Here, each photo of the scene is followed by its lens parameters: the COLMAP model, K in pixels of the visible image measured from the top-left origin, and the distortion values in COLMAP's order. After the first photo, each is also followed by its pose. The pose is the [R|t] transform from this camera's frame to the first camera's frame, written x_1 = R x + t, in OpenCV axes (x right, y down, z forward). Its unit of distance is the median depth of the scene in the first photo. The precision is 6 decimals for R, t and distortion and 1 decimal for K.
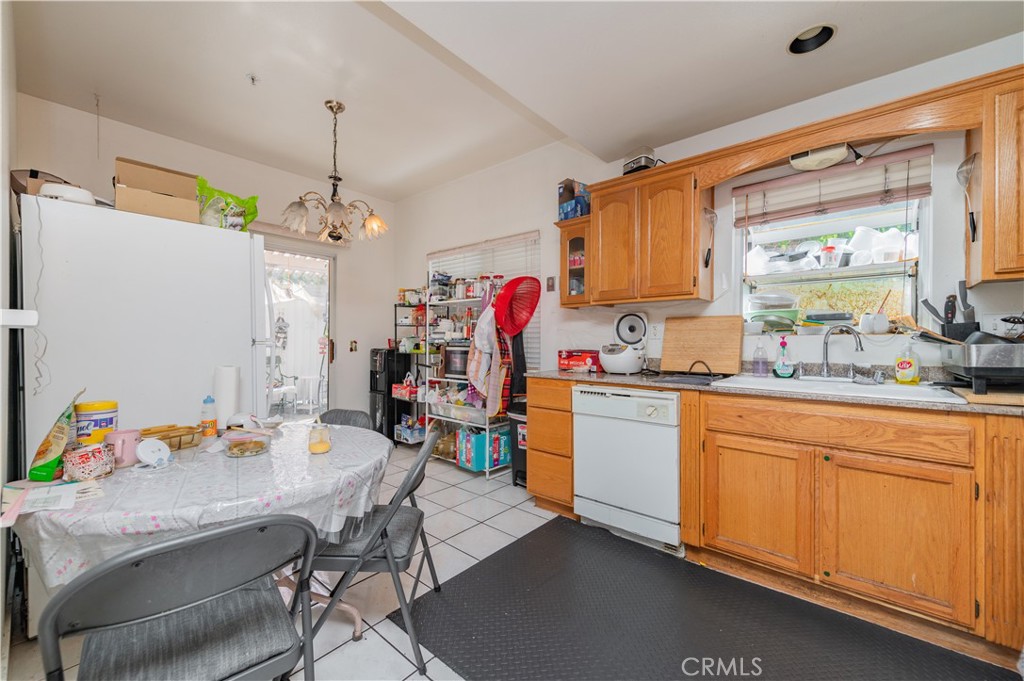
lens RADIAL K [[400.1, 0, 509.5], [0, 400.1, 341.9], [0, 0, 1]] dist [0.016042, 0.000065]
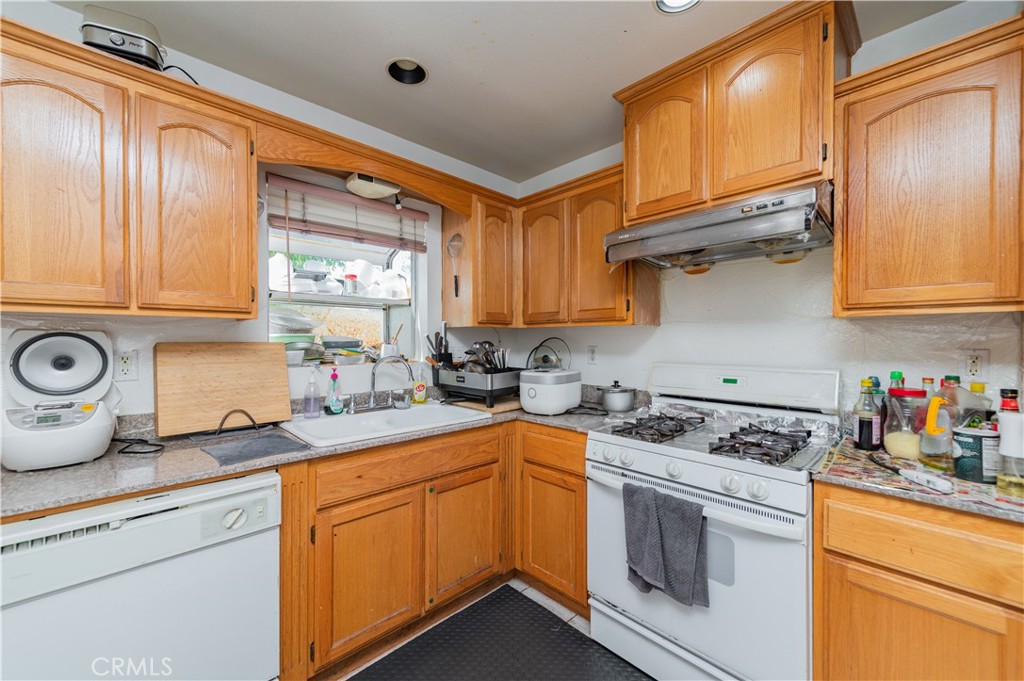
lens RADIAL K [[400.1, 0, 509.5], [0, 400.1, 341.9], [0, 0, 1]] dist [0.016042, 0.000065]
pose [[0.097492, -0.009649, 0.995190, -0.175849], [0.000819, 0.999953, 0.009615, -0.083064], [-0.995236, -0.000122, 0.097496, 0.549190]]
